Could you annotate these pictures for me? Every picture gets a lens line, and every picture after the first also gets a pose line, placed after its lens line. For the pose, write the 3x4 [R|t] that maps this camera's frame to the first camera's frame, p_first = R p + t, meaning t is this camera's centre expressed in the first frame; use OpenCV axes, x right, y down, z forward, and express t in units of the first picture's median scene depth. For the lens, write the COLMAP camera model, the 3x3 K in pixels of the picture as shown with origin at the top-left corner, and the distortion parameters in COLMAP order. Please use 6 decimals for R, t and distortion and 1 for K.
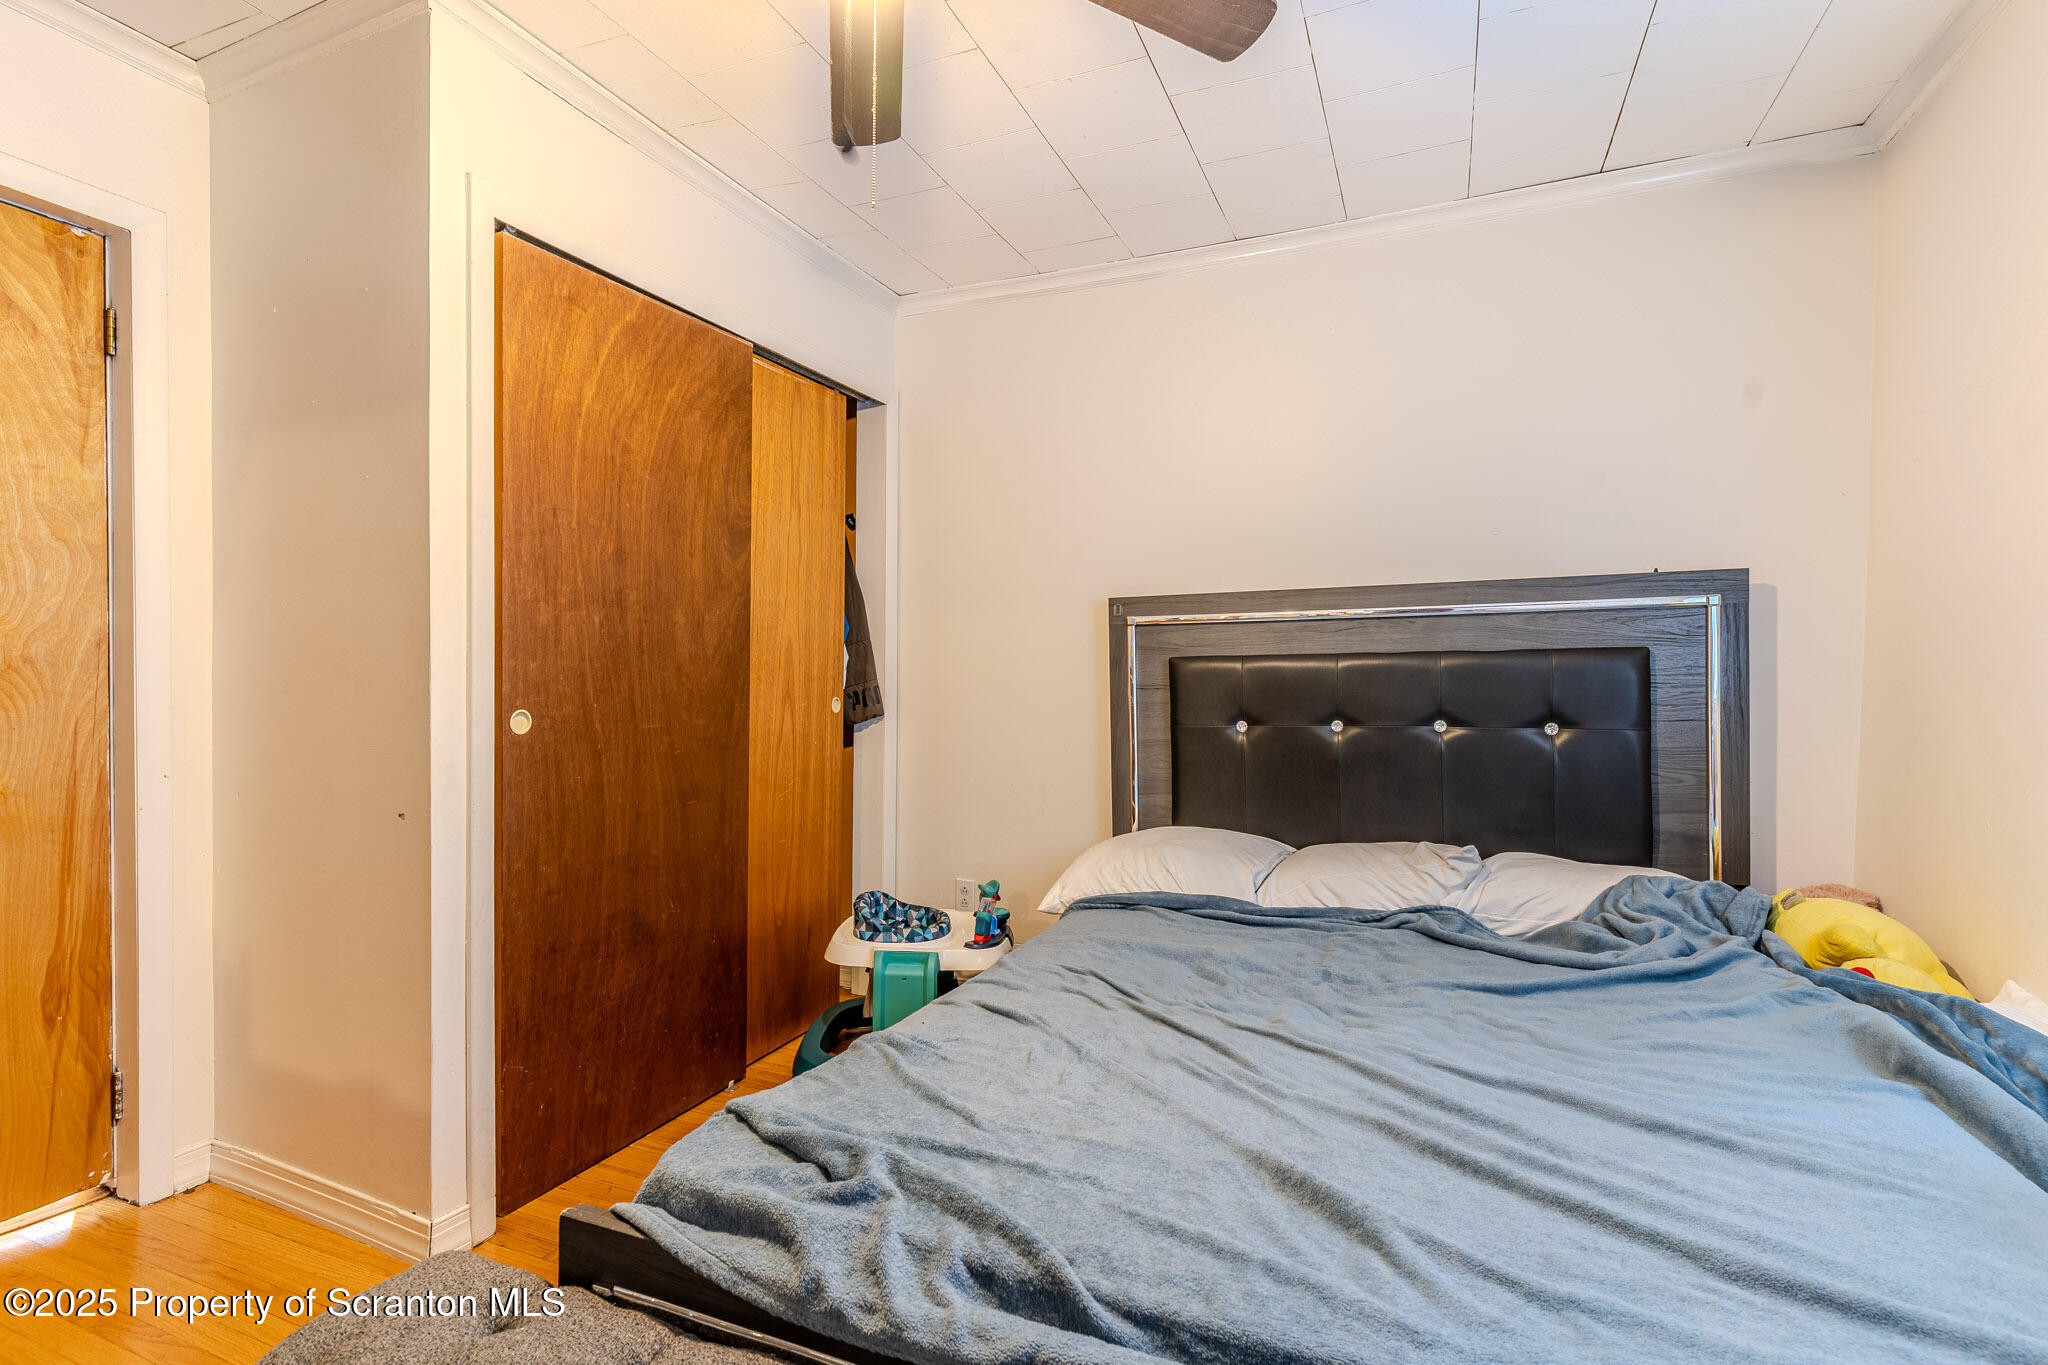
lens RADIAL K [[991.4, 0, 1014.6], [0, 991.4, 677.4], [0, 0, 1]] dist [0.005024, 0.000240]
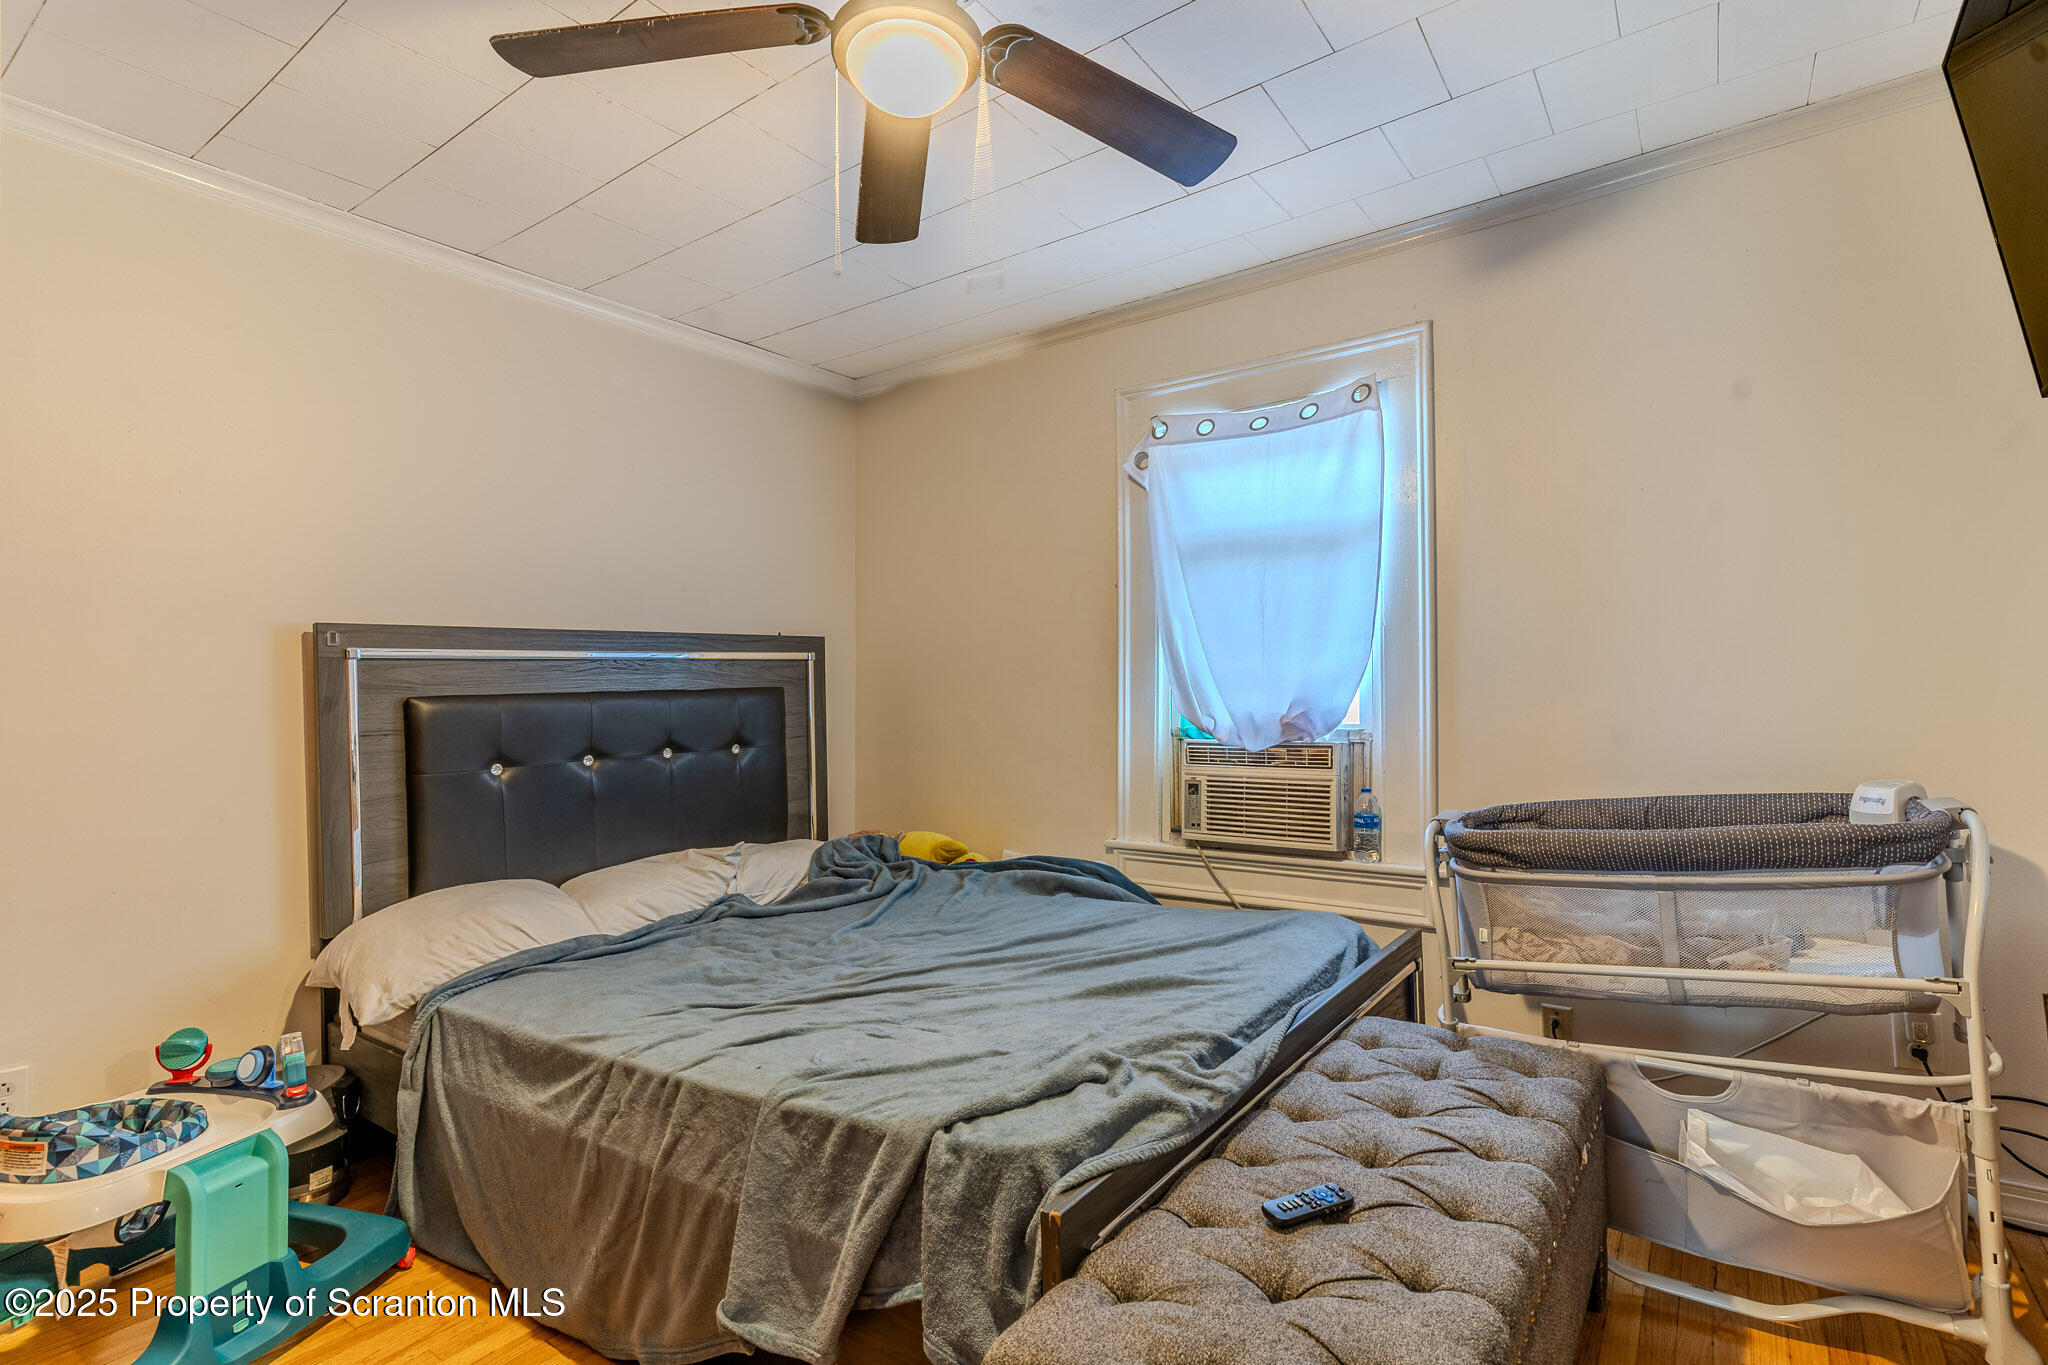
lens RADIAL K [[991.4, 0, 1014.6], [0, 991.4, 677.4], [0, 0, 1]] dist [0.005024, 0.000240]
pose [[0.220682, 0.010284, 0.975292, -0.689918], [0.023322, 0.999603, -0.015818, -0.014226], [-0.975067, 0.026237, 0.220354, 0.356736]]
